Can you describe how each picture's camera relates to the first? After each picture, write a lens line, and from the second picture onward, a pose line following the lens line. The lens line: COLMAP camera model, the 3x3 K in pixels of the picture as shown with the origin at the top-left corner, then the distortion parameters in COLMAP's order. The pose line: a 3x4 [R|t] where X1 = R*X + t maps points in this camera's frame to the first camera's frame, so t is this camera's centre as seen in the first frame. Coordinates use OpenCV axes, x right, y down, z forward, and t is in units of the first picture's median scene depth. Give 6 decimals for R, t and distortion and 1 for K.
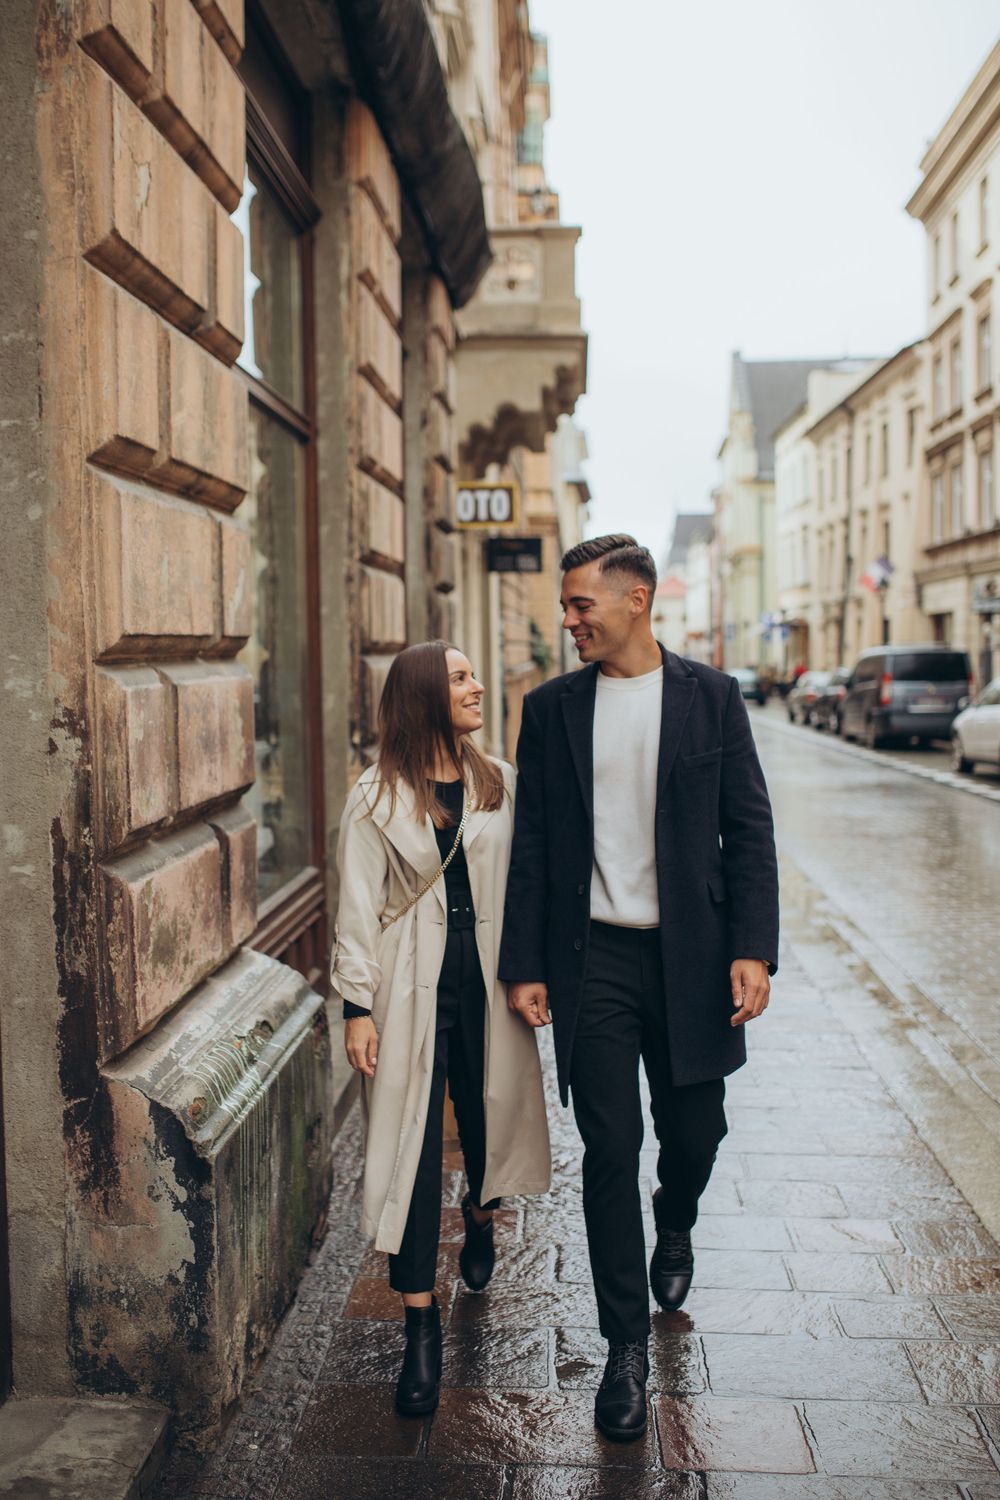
lens RADIAL K [[1556.2, 0, 500.0], [0, 1556.2, 716.2], [0, 0, 1]] dist [-0.054026, 0.050079]
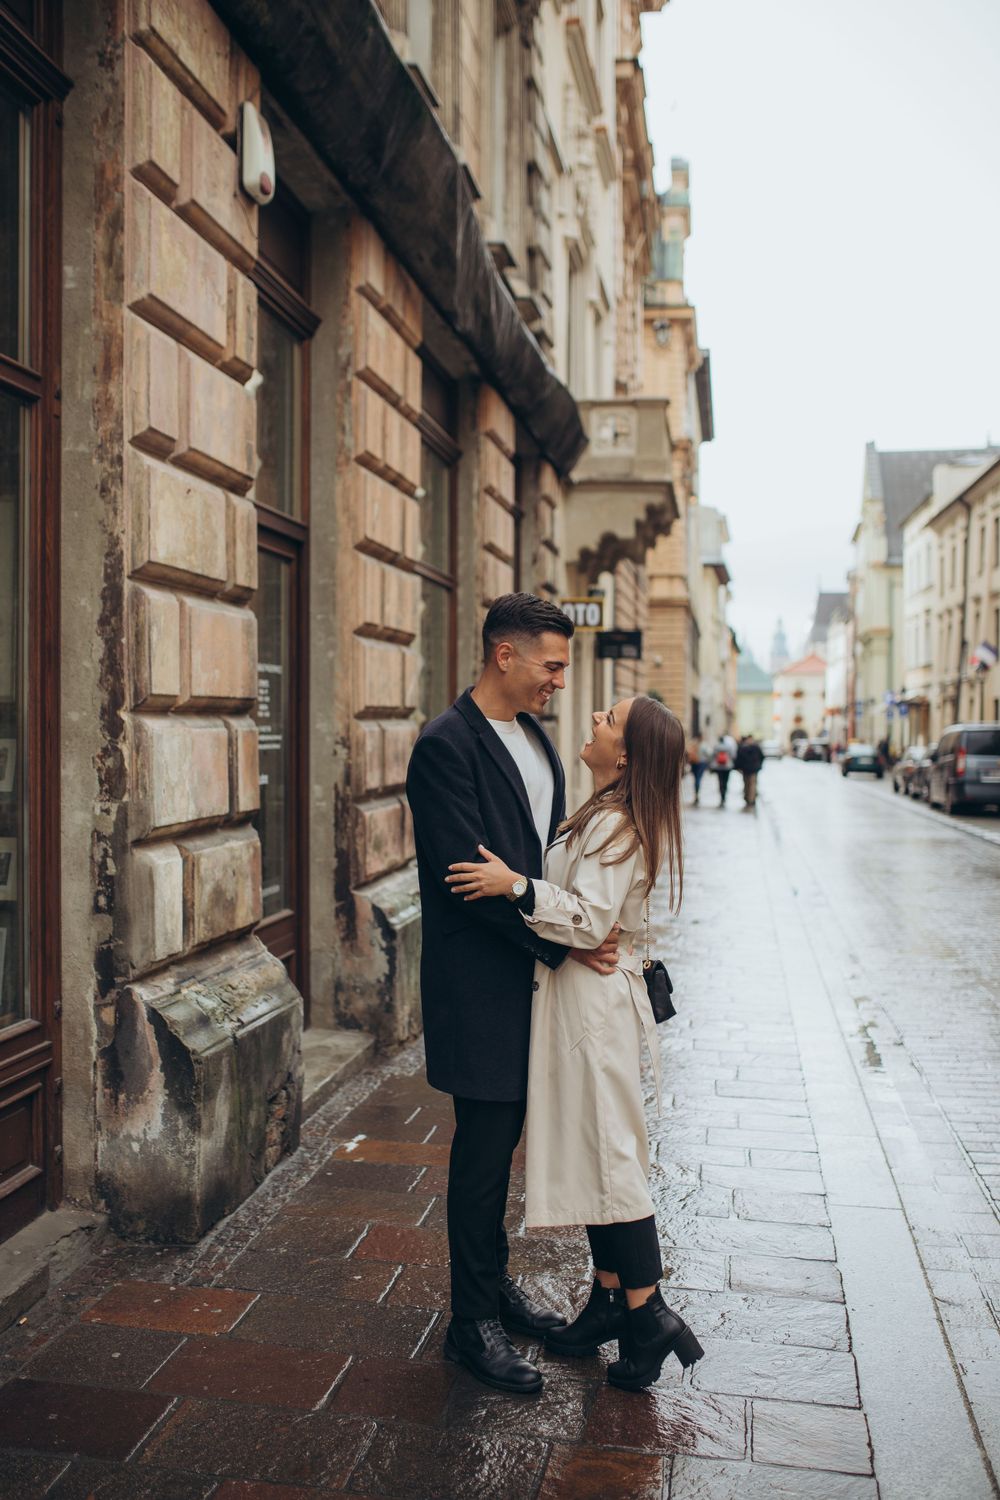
lens RADIAL K [[1526.6, 0, 501.7], [0, 1526.6, 753.3], [0, 0, 1]] dist [-0.064718, 0.107444]
pose [[0.995187, 0.020563, -0.095817, 0.061082], [-0.022591, 0.999542, -0.020134, 0.019977], [0.095359, 0.022202, 0.995195, -0.419871]]
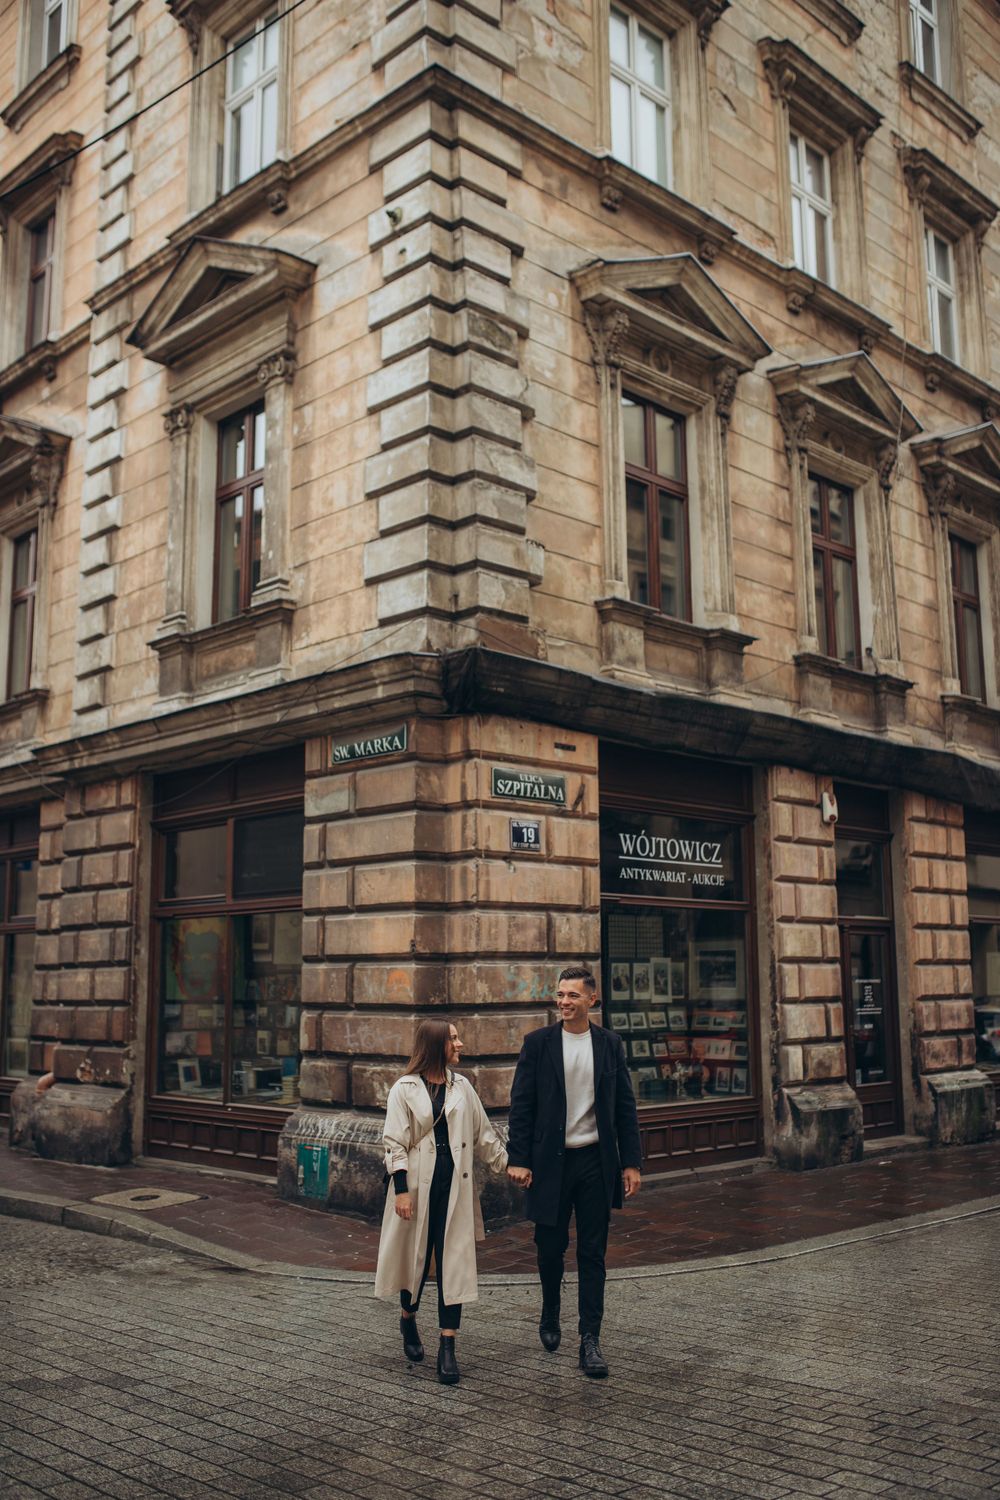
lens RADIAL K [[1483.7, 0, 498.5], [0, 1483.7, 750.9], [0, 0, 1]] dist [-0.069566, 0.111701]
pose [[0.750319, -0.097506, -0.653846, 0.700507], [-0.029910, 0.983043, -0.180921, 0.028851], [0.660400, 0.155305, 0.734679, -1.303338]]
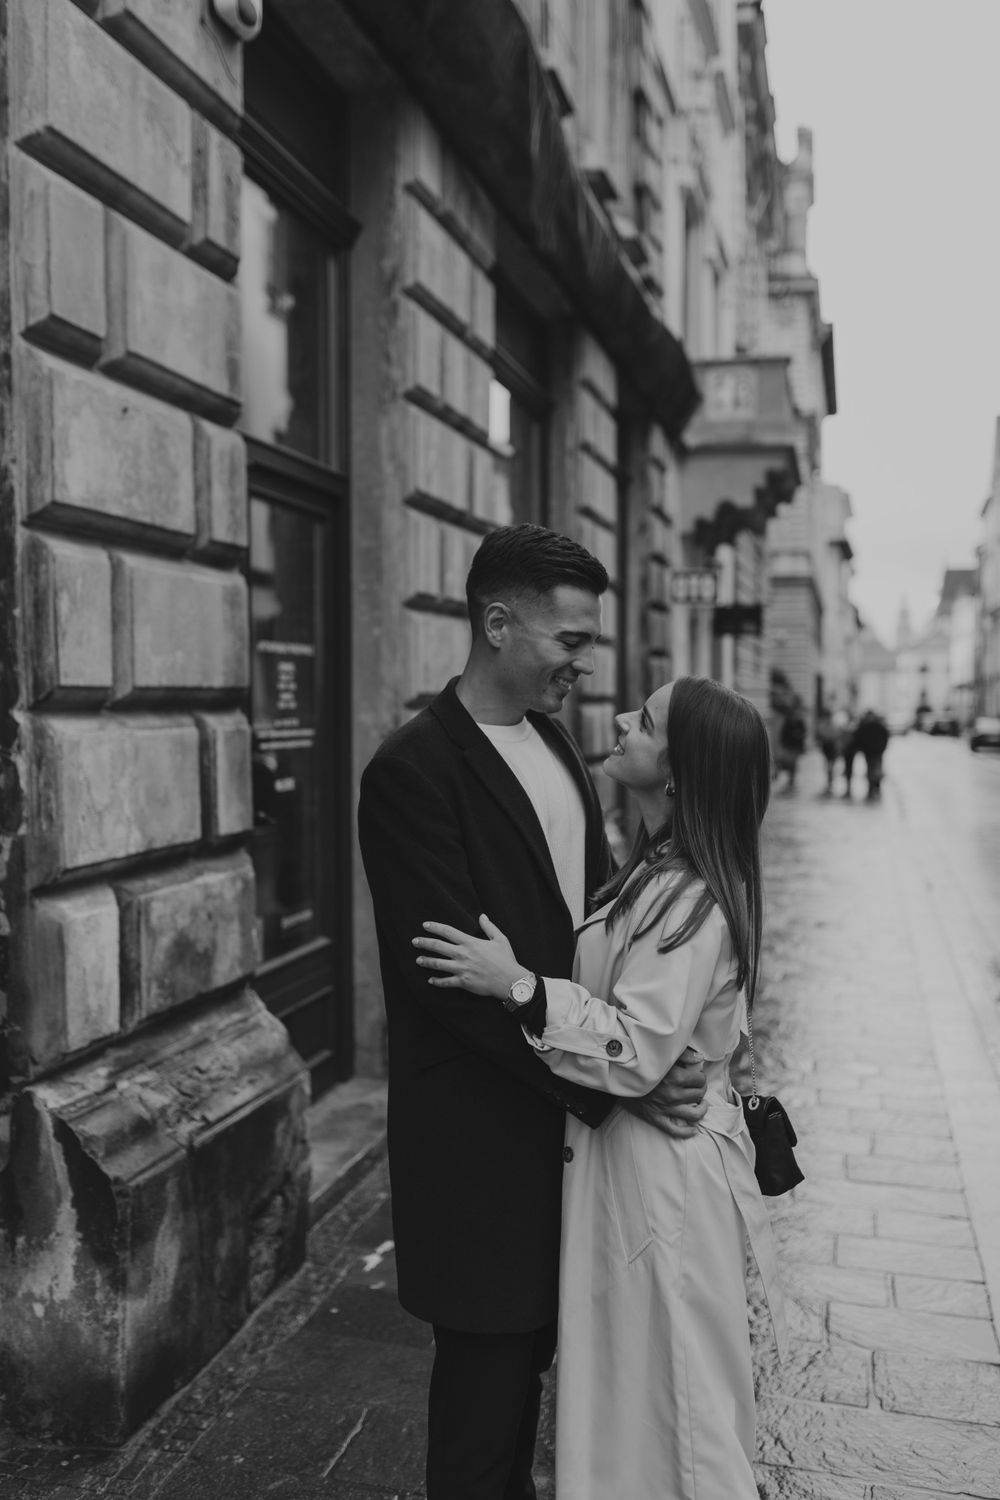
lens RADIAL K [[1468.8, 0, 498.2], [0, 1468.8, 754.2], [0, 0, 1]] dist [-0.002003, 0.008930]
pose [[0.982812, 0.020570, -0.183461, 0.065401], [-0.021108, 0.999777, -0.000976, 0.007964], [0.183400, 0.004832, 0.983027, -0.265261]]
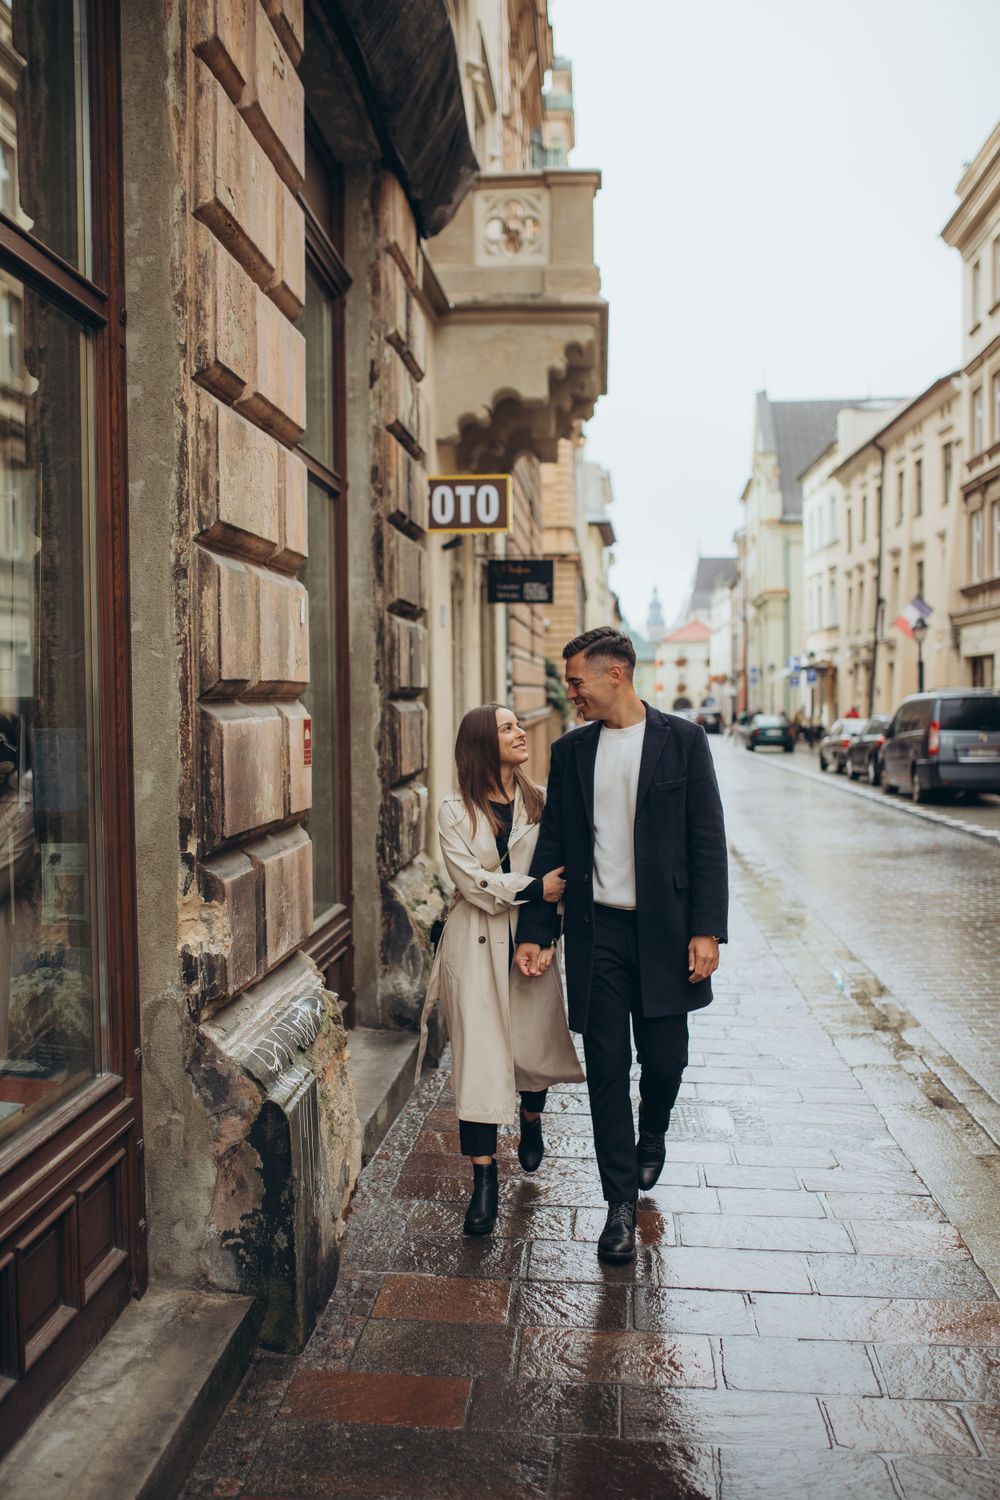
lens RADIAL K [[1520.0, 0, 496.9], [0, 1520.0, 748.0], [0, 0, 1]] dist [-0.065237, 0.102239]
pose [[0.999817, 0.004177, -0.018662, 0.022055], [-0.004295, 0.999971, -0.006291, -0.013708], [0.018635, 0.006370, 0.999806, 0.304564]]
